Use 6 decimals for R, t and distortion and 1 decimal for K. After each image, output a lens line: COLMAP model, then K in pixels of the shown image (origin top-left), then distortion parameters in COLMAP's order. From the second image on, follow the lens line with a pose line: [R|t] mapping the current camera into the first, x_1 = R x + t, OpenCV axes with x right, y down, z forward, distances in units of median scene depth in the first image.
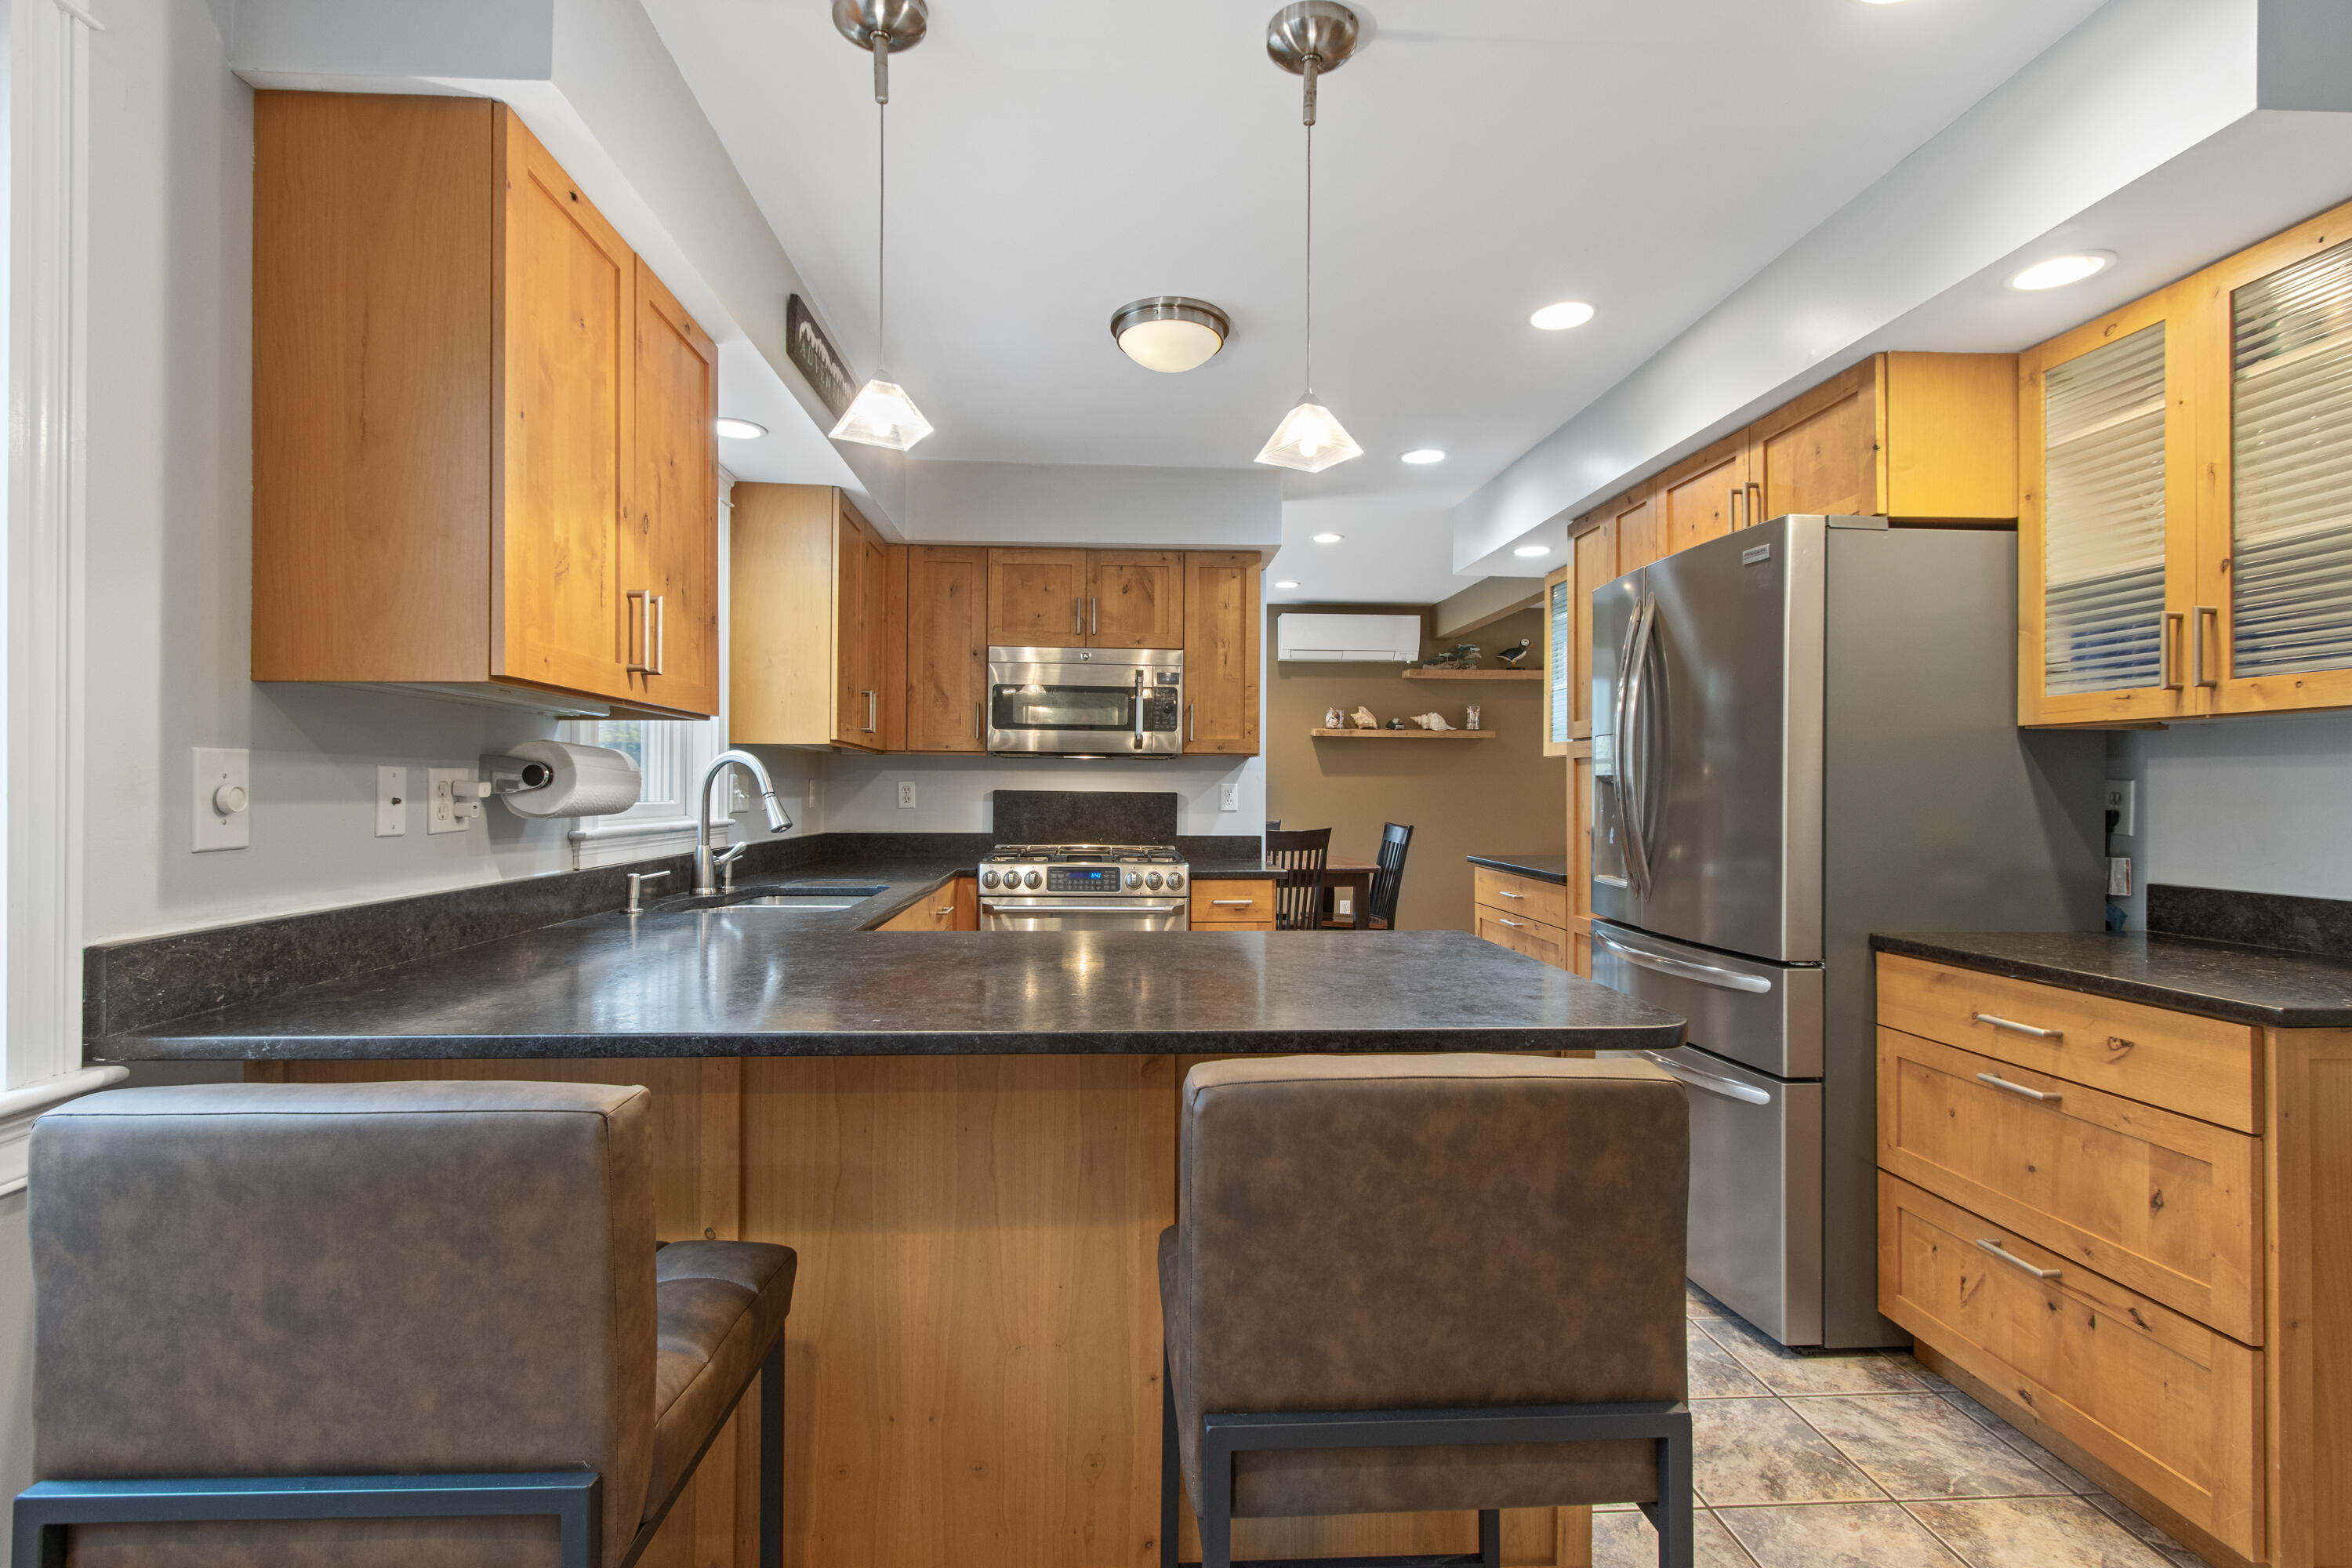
lens RADIAL K [[1079.7, 0, 1170.4], [0, 1079.7, 781.6], [0, 0, 1]] dist [0.004286, -0.001154]
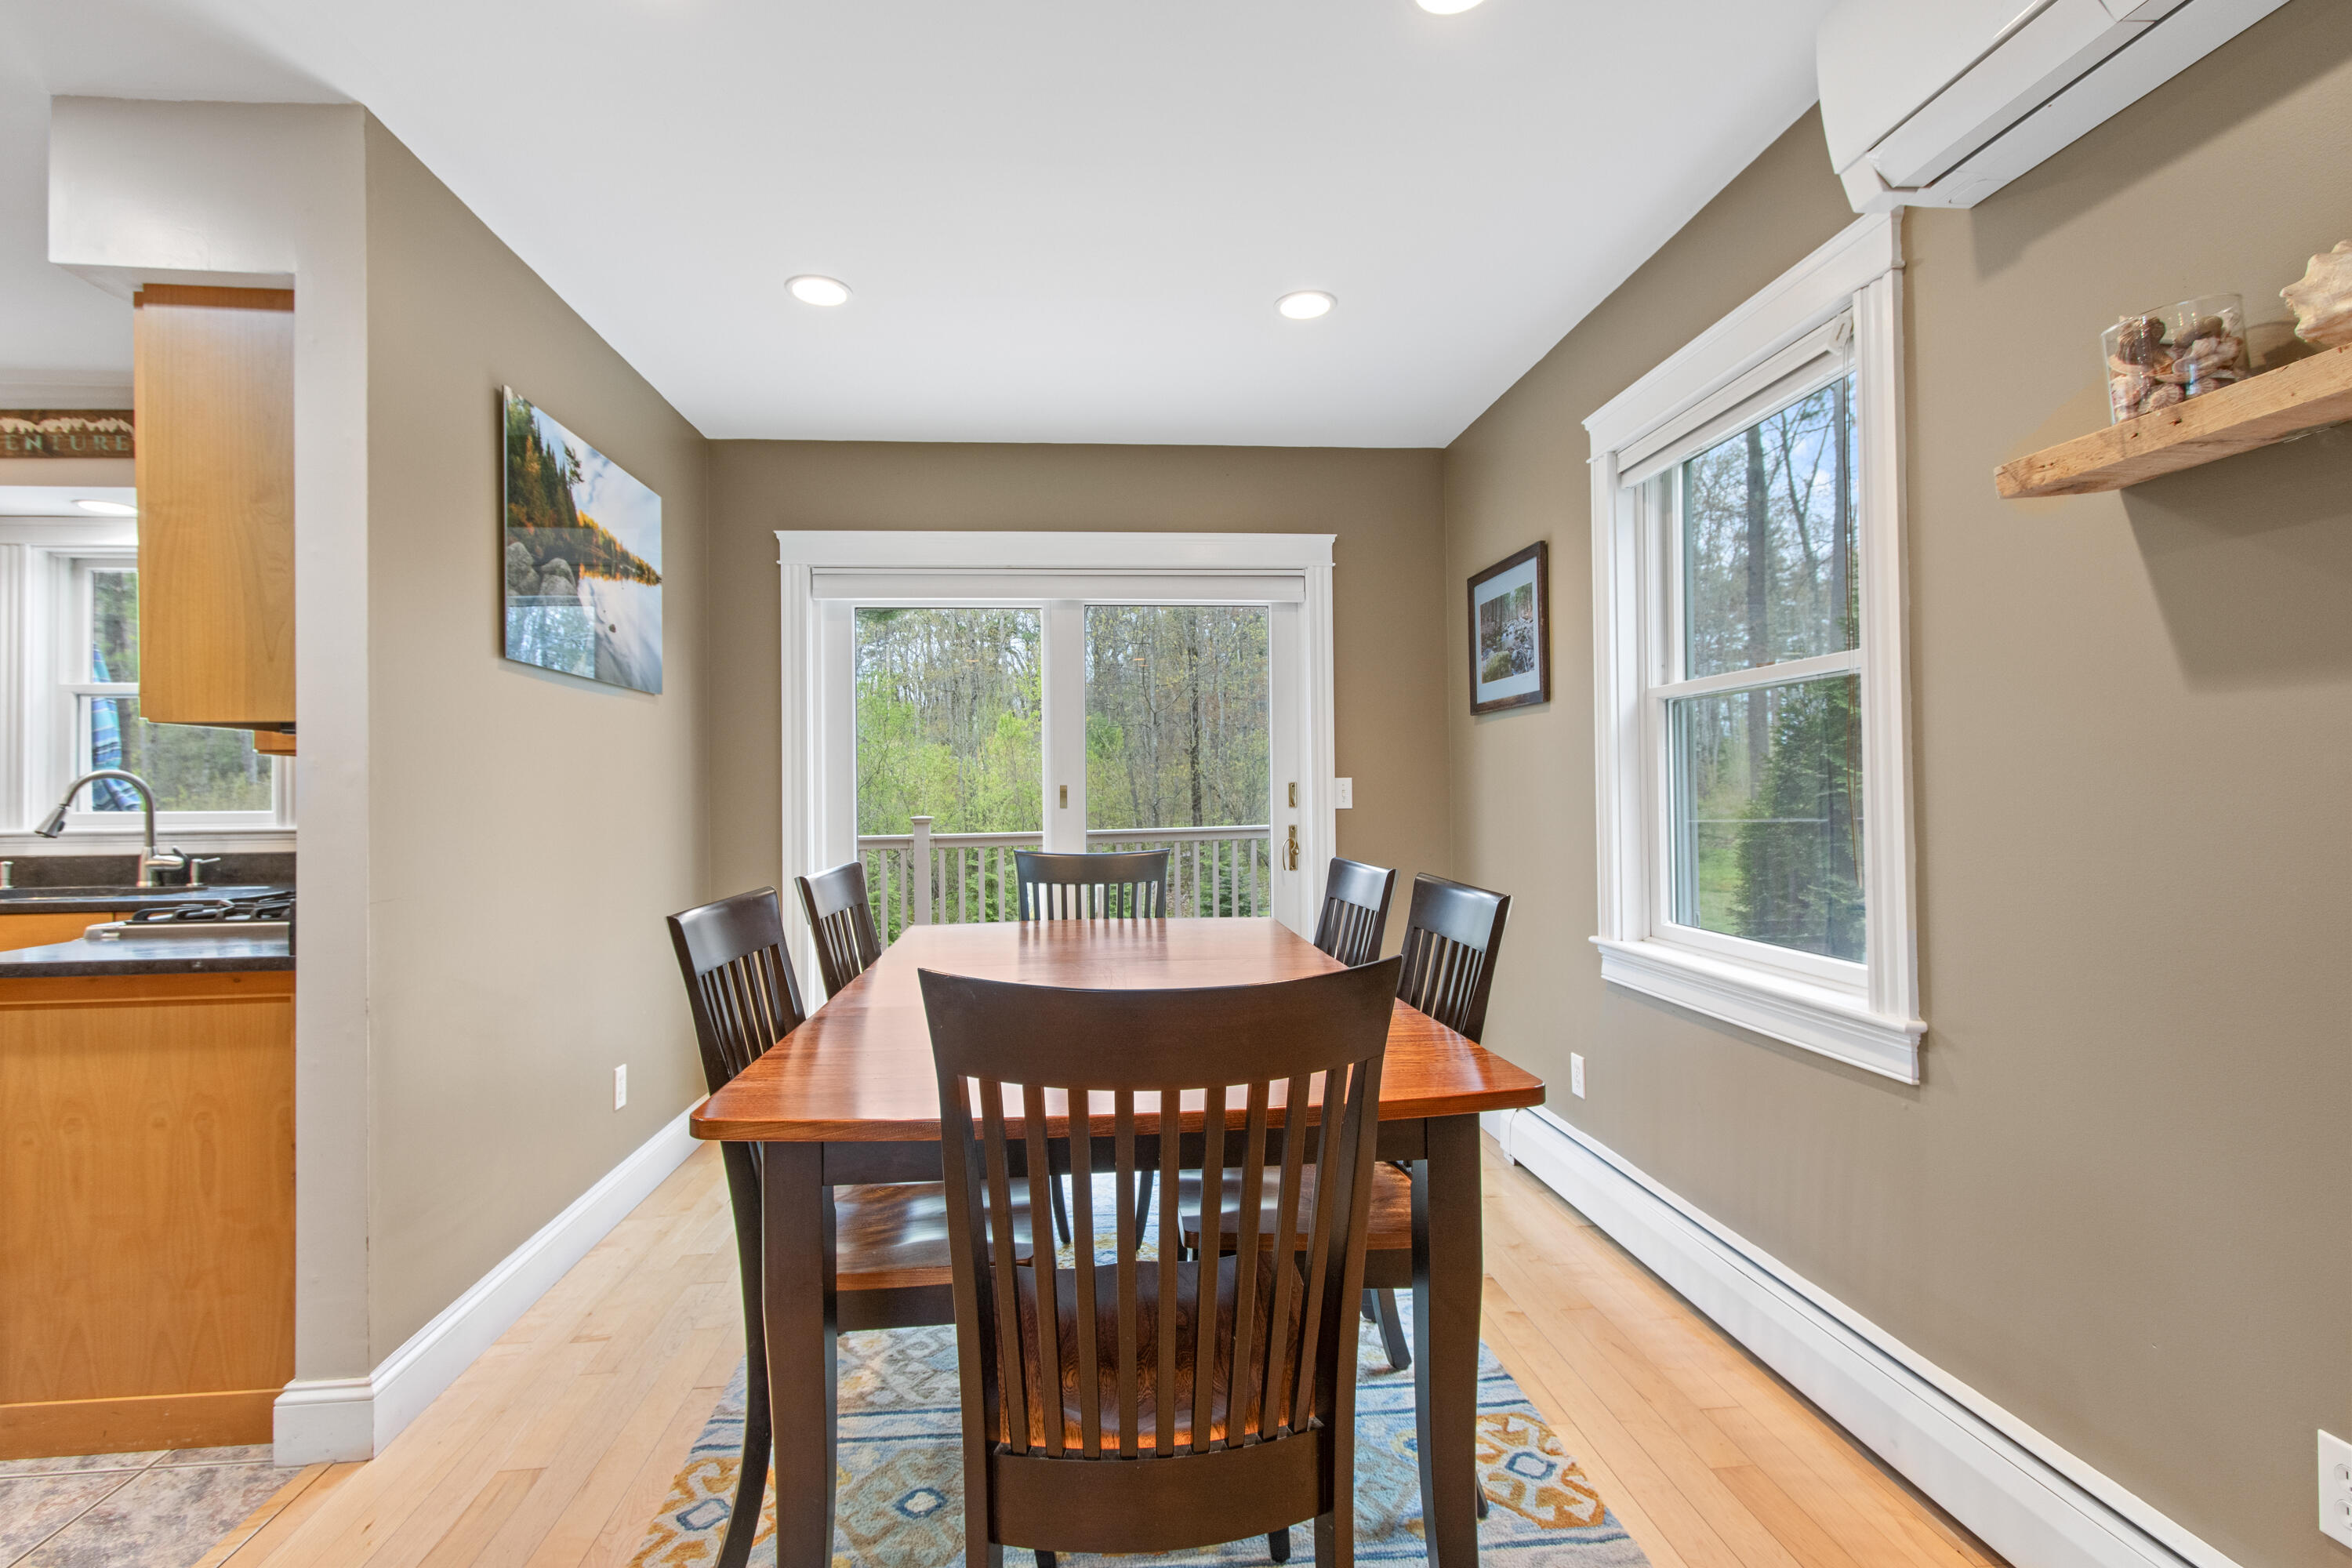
lens RADIAL K [[1079.7, 0, 1164.0], [0, 1079.7, 781.6], [0, 0, 1]] dist [0.004286, -0.001154]
pose [[0.022345, -0.015209, -0.999635, 1.443488], [0.014405, 0.999785, -0.014890, 0.031531], [0.999647, -0.014067, 0.022559, 3.706290]]
